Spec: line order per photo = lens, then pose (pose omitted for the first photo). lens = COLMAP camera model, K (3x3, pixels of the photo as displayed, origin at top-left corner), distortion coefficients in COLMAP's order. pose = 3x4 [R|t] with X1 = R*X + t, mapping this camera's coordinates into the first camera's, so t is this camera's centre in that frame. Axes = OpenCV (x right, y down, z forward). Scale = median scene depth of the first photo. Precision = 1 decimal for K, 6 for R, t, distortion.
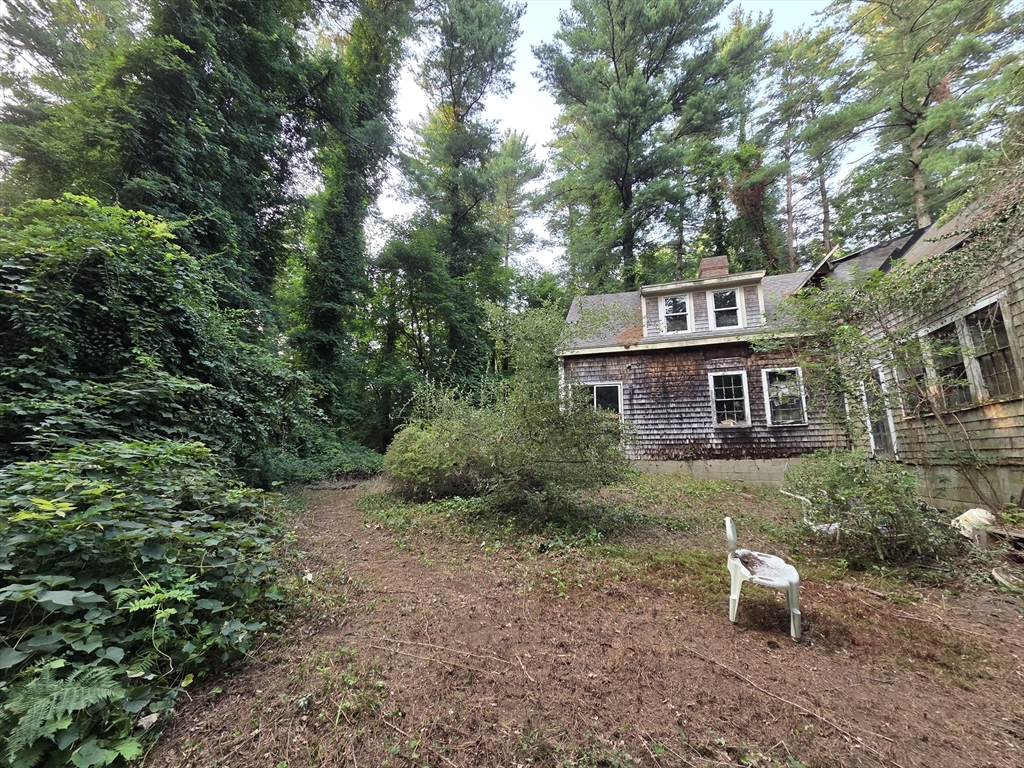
lens RADIAL K [[418.2, 0, 514.5], [0, 418.2, 387.2], [0, 0, 1]] dist [0.006708, -0.001362]
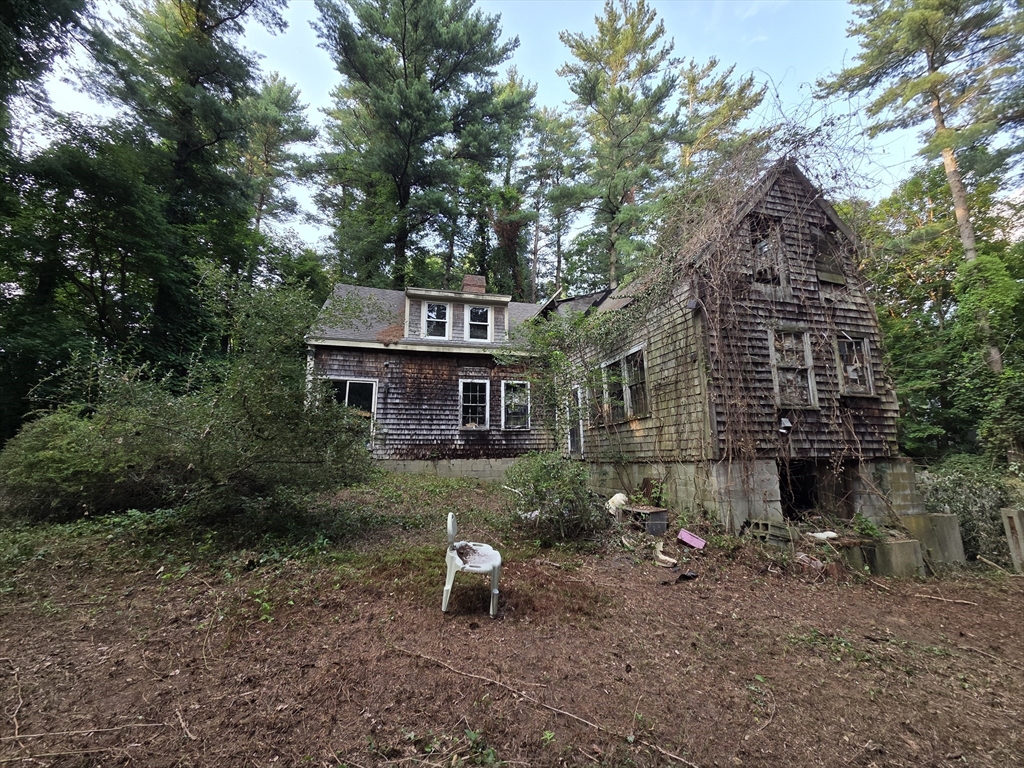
lens RADIAL K [[418.2, 0, 516.5], [0, 418.2, 385.1], [0, 0, 1]] dist [0.006708, -0.001362]
pose [[0.841972, 0.092042, 0.531612, 0.013751], [-0.089699, 0.995508, -0.030293, 0.000762], [-0.532012, -0.022179, 0.846446, 0.003492]]
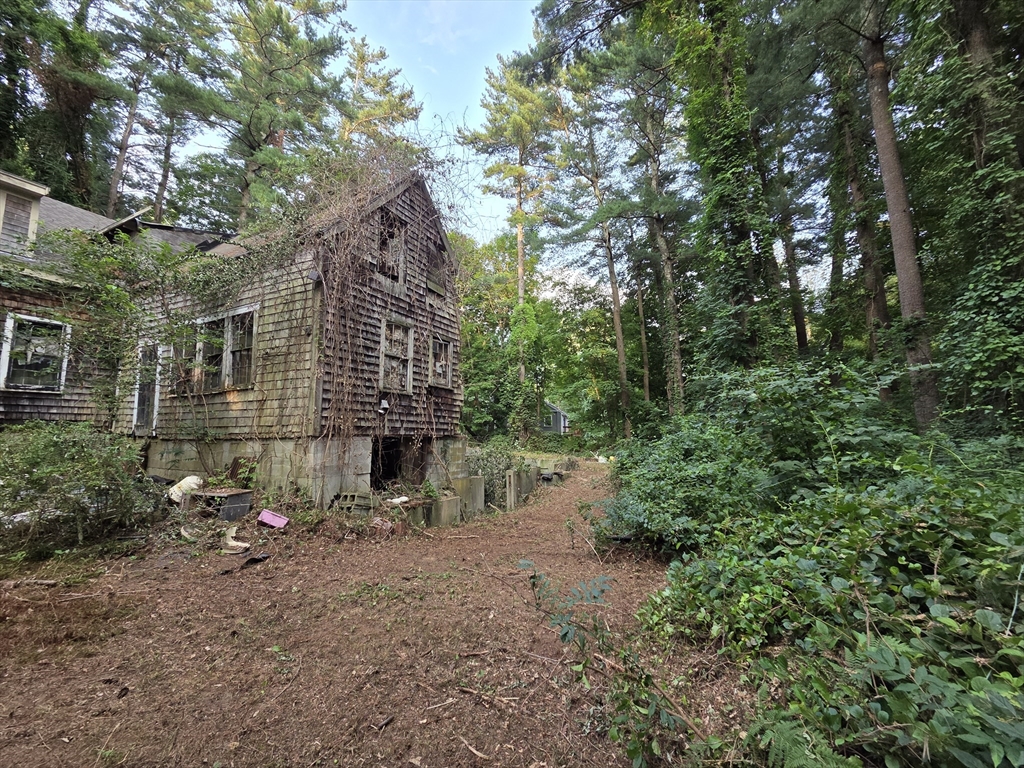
lens RADIAL K [[418.2, 0, 511.9], [0, 418.2, 385.8], [0, 0, 1]] dist [0.006708, -0.001362]
pose [[0.169137, 0.123929, 0.977770, 0.034224], [-0.171809, 0.980581, -0.094565, 0.001038], [-0.970502, -0.151995, 0.187145, -0.013706]]
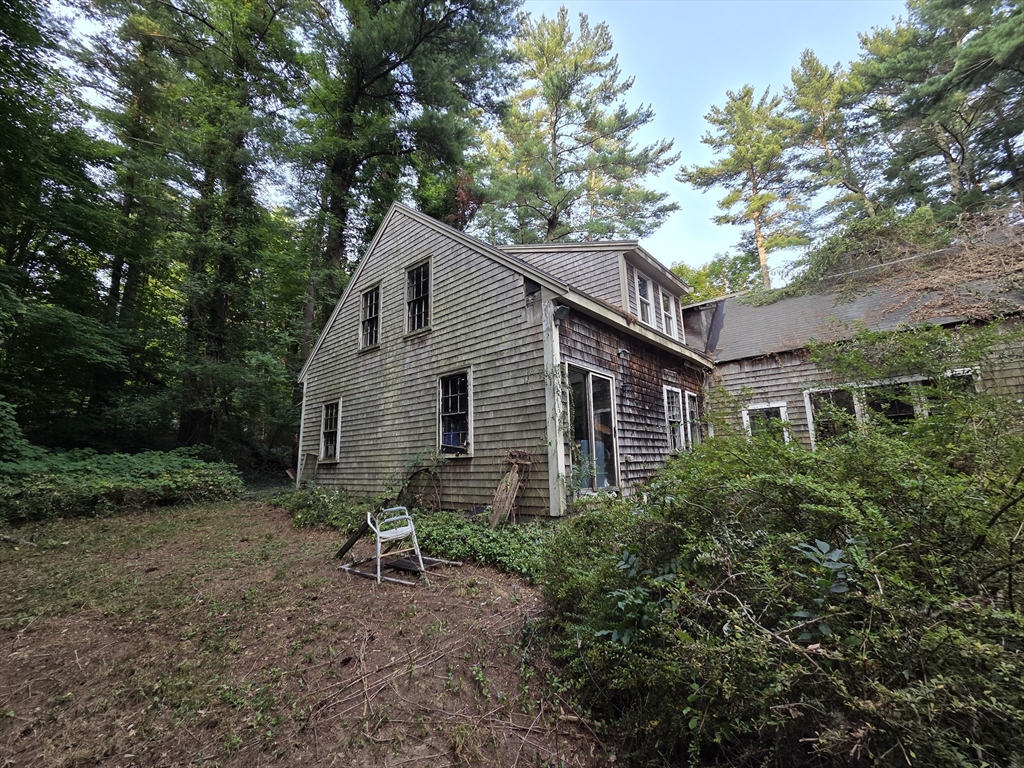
lens RADIAL K [[418.2, 0, 512.2], [0, 418.2, 380.9], [0, 0, 1]] dist [0.006708, -0.001362]
pose [[0.403607, 0.171194, 0.898774, -0.406563], [-0.145878, 0.981813, -0.121503, 0.106517], [-0.903228, -0.082072, 0.421240, 1.016445]]
